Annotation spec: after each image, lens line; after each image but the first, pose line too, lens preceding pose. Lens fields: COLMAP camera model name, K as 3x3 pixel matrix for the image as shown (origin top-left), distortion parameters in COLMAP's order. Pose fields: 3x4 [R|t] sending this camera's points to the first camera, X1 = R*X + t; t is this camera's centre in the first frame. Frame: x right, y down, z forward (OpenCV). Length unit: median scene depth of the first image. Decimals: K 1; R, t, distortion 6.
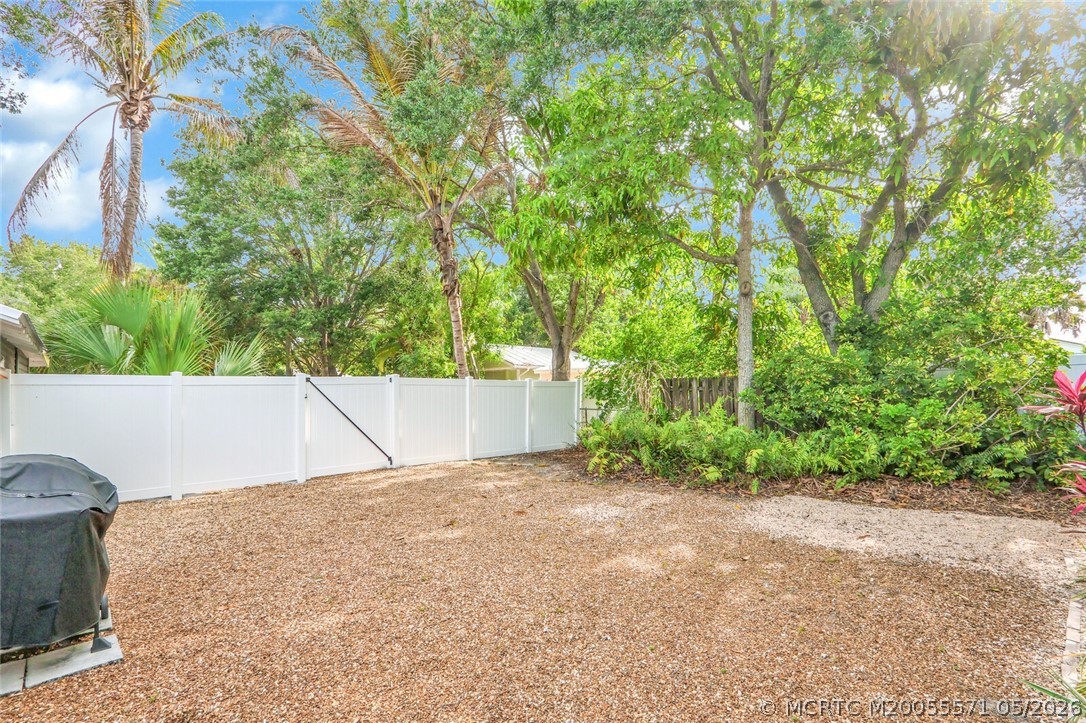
lens RADIAL K [[514.0, 0, 546.6], [0, 514.0, 389.3], [0, 0, 1]] dist [-0.001201, 0.000072]
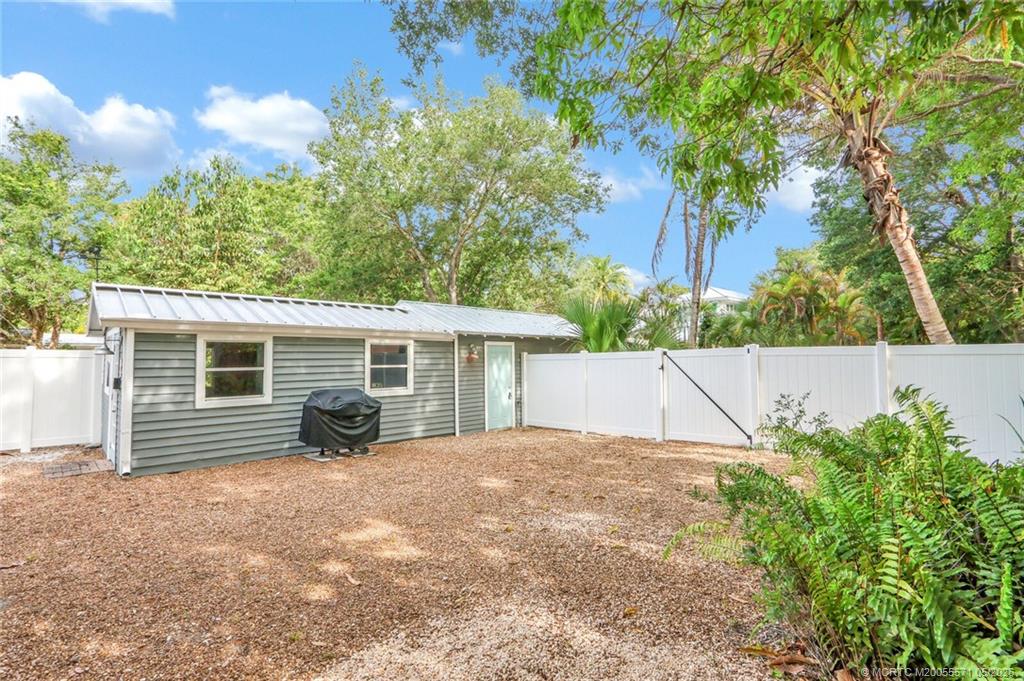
lens RADIAL K [[462.3, 0, 505.6], [0, 462.3, 329.2], [0, 0, 1]] dist [-0.002875, -0.000051]
pose [[0.011530, -0.071208, -0.997395, 0.486895], [0.013701, 0.997379, -0.071048, -0.002989], [0.999840, -0.012846, 0.012475, 0.530777]]
